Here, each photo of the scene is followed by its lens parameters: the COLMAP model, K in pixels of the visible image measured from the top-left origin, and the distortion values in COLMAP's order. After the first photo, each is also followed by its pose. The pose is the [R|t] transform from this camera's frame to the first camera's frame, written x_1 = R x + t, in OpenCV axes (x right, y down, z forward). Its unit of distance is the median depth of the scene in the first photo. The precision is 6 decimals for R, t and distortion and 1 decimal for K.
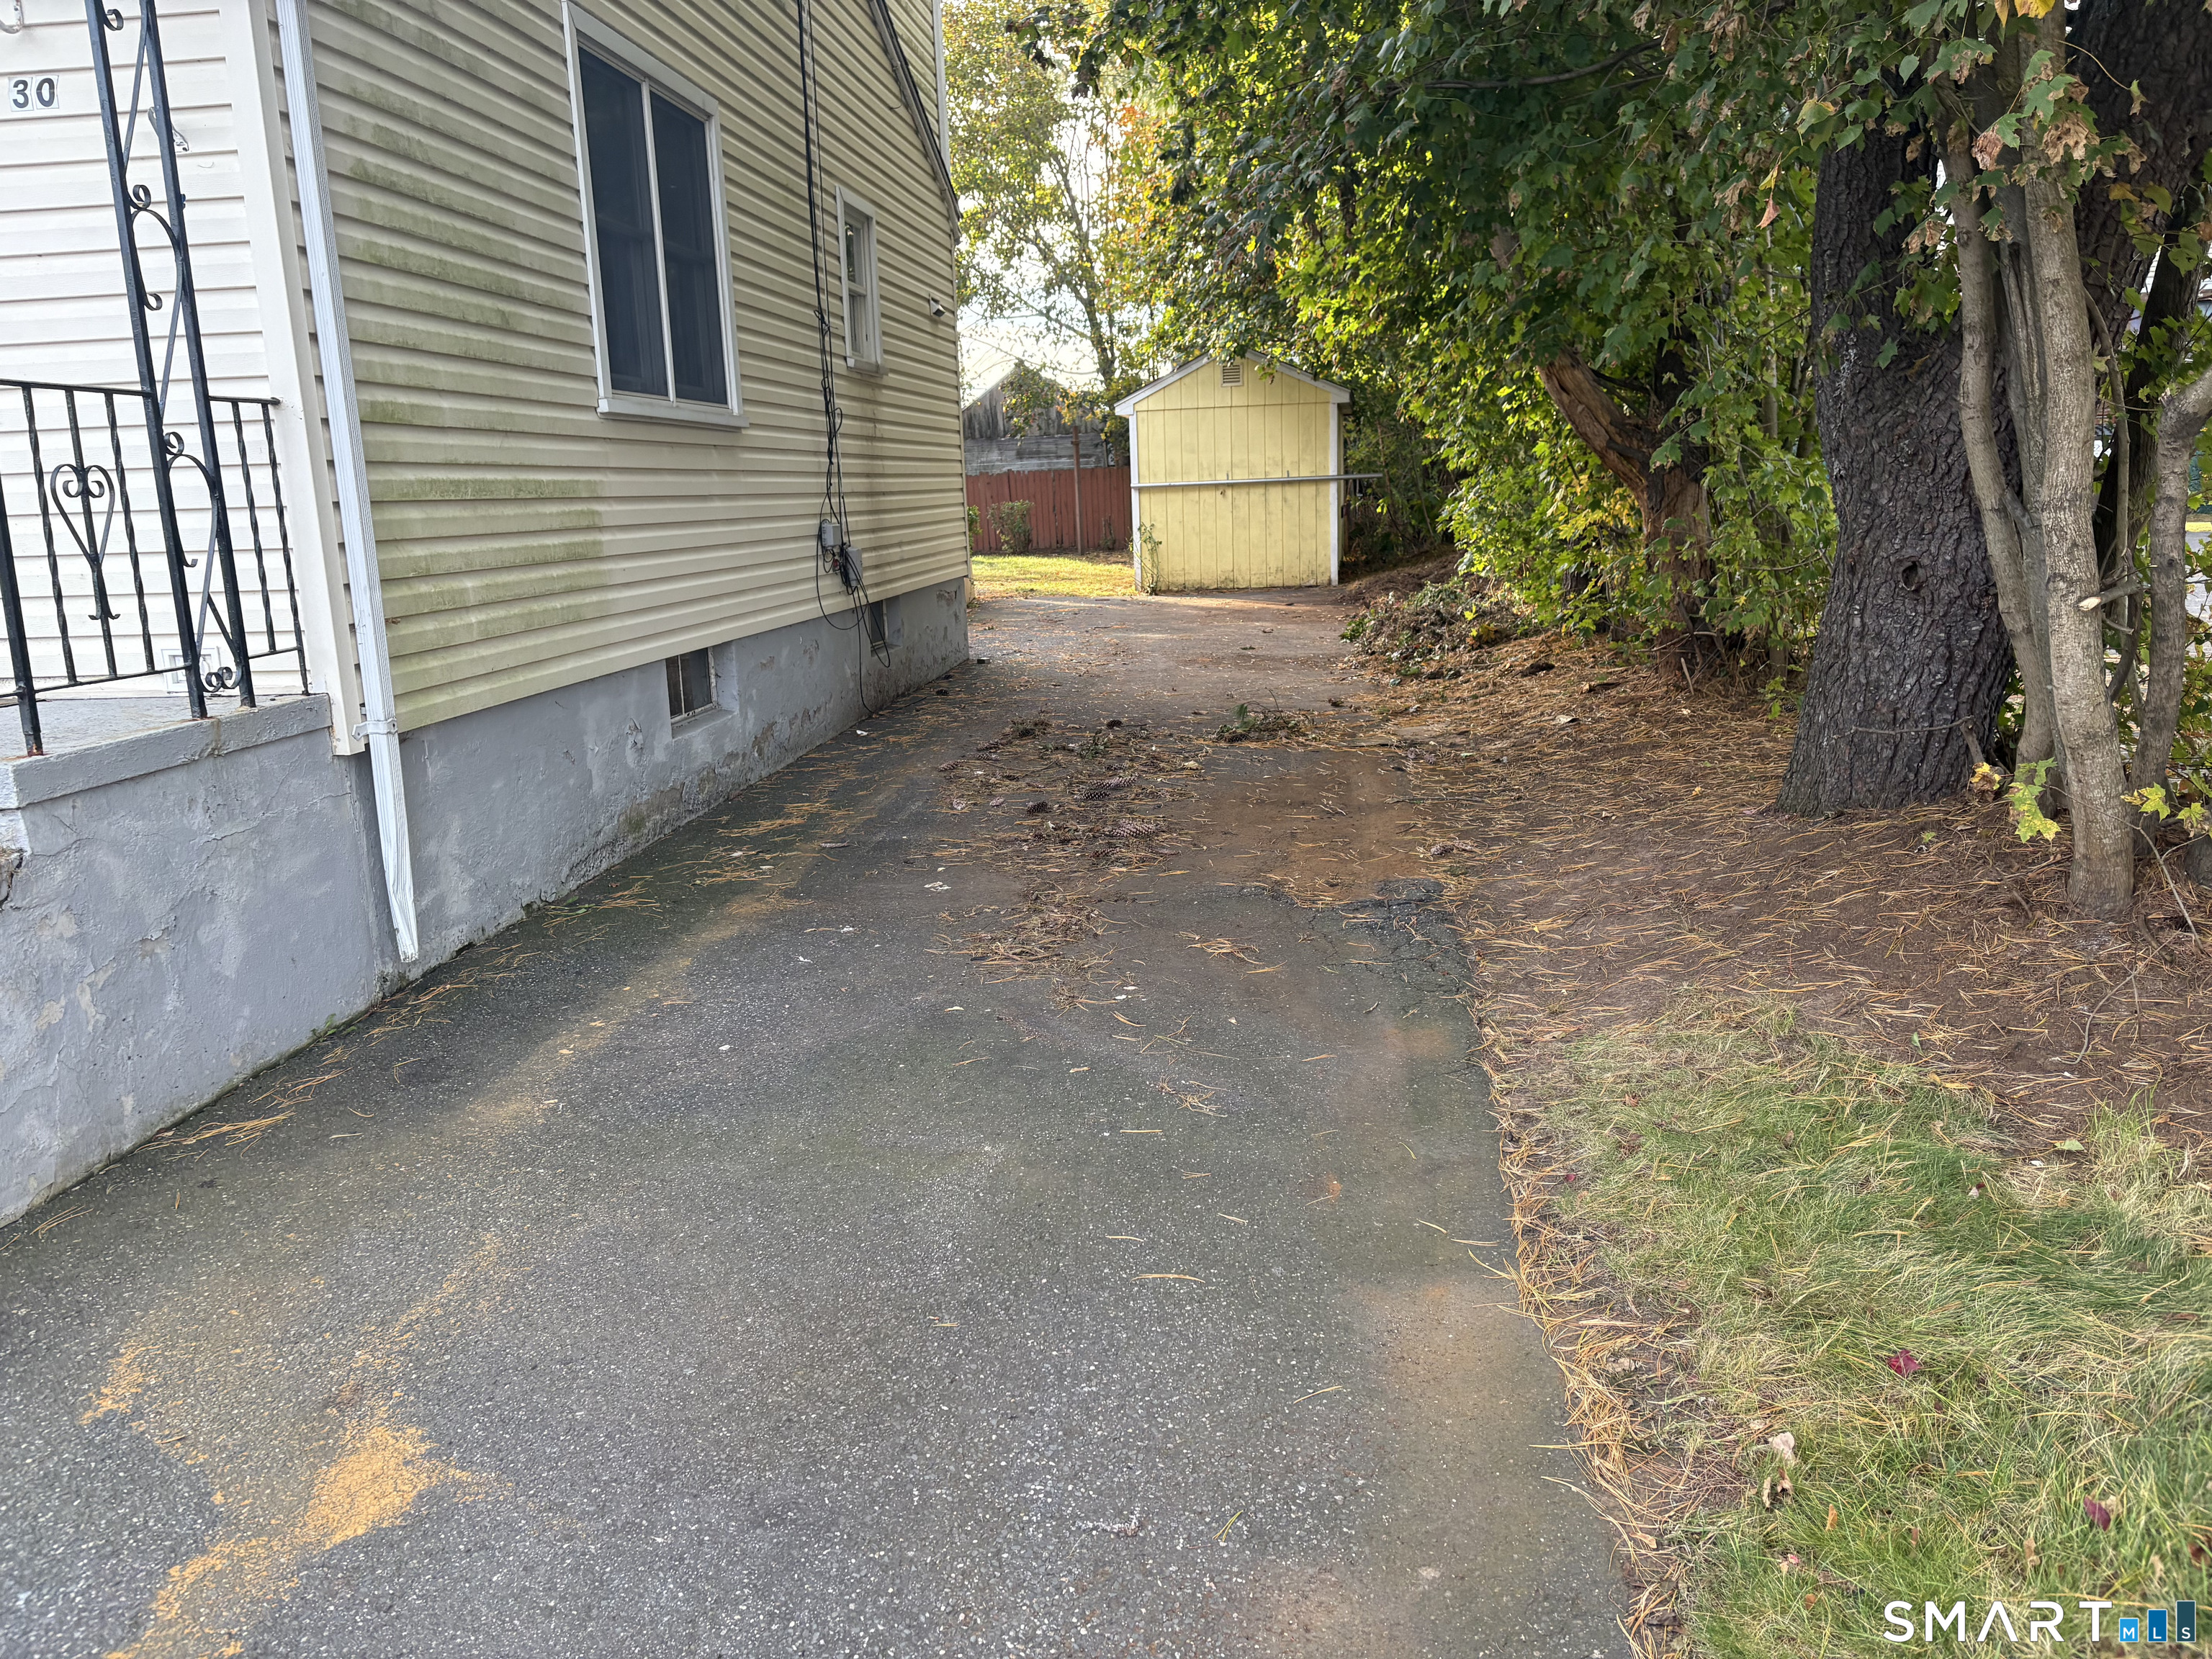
lens RADIAL K [[1662.6, 0, 1103.3], [0, 1662.6, 844.2], [0, 0, 1]] dist [0.053845, -0.052852]
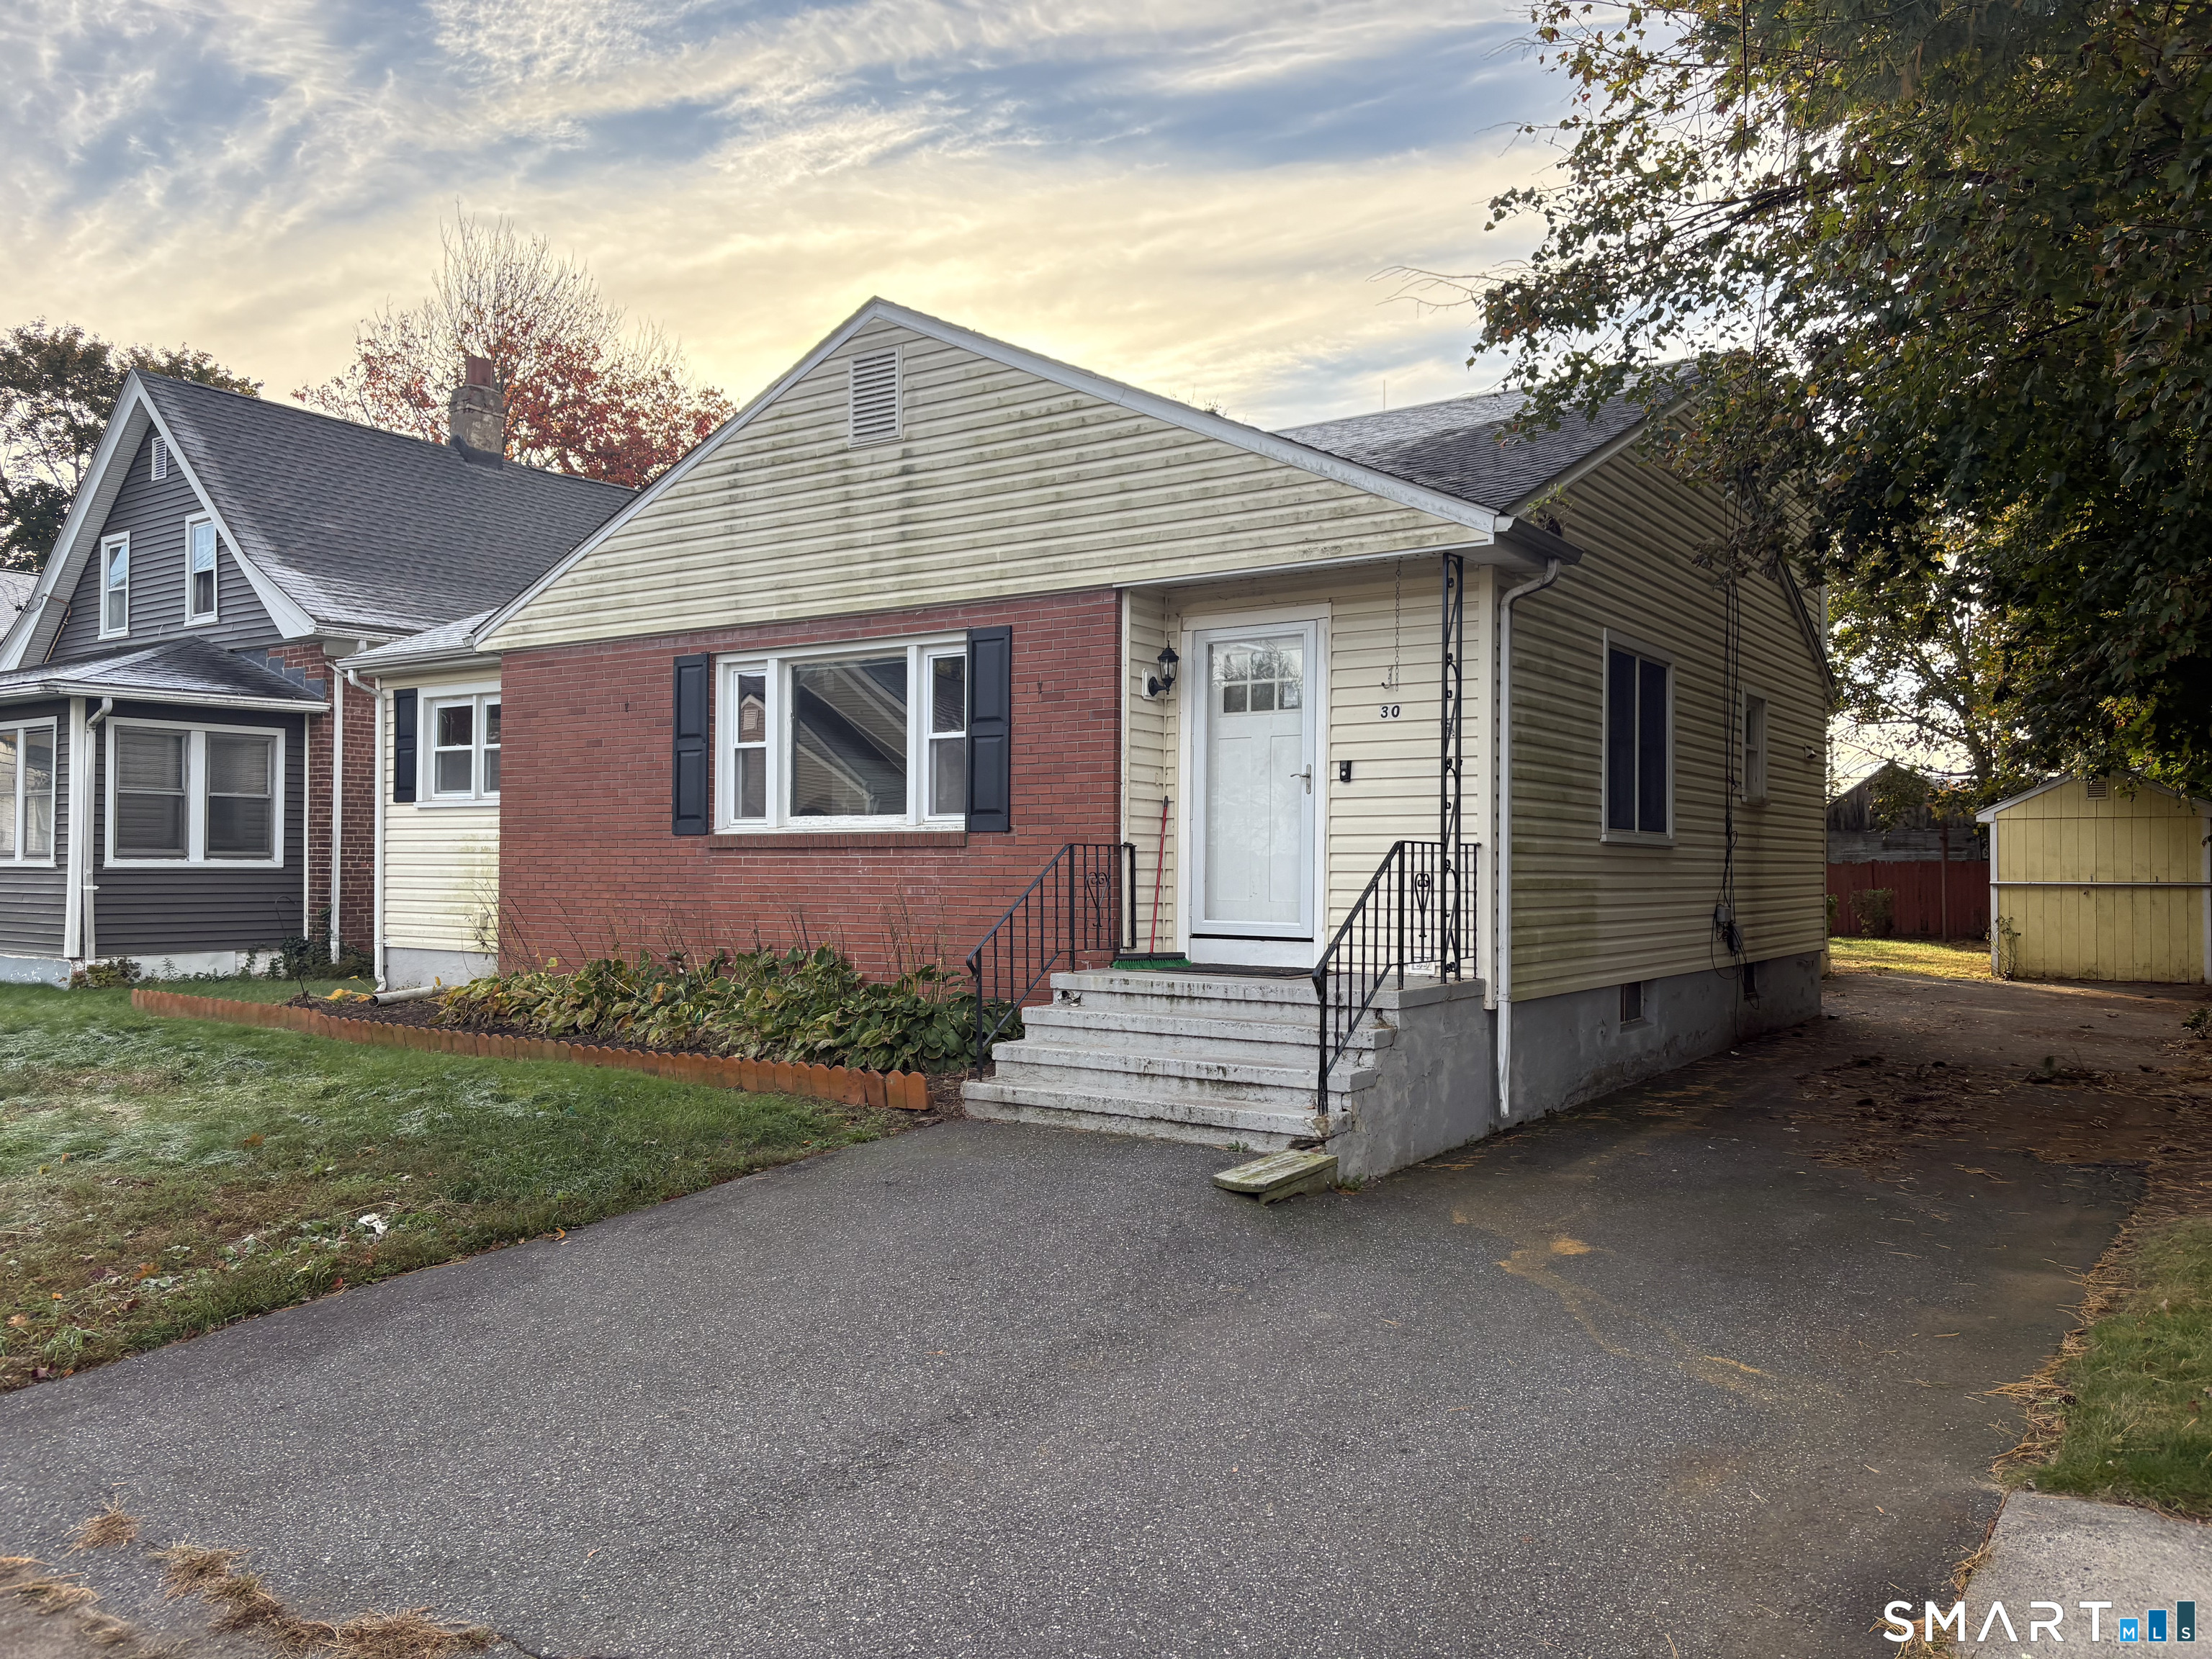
lens RADIAL K [[1662.6, 0, 1108.0], [0, 1662.6, 849.9], [0, 0, 1]] dist [0.053845, -0.052852]
pose [[0.883105, 0.033577, -0.467972, 0.040073], [-0.132520, 0.974673, -0.180144, 0.084586], [0.450071, 0.221101, 0.865188, -0.466319]]
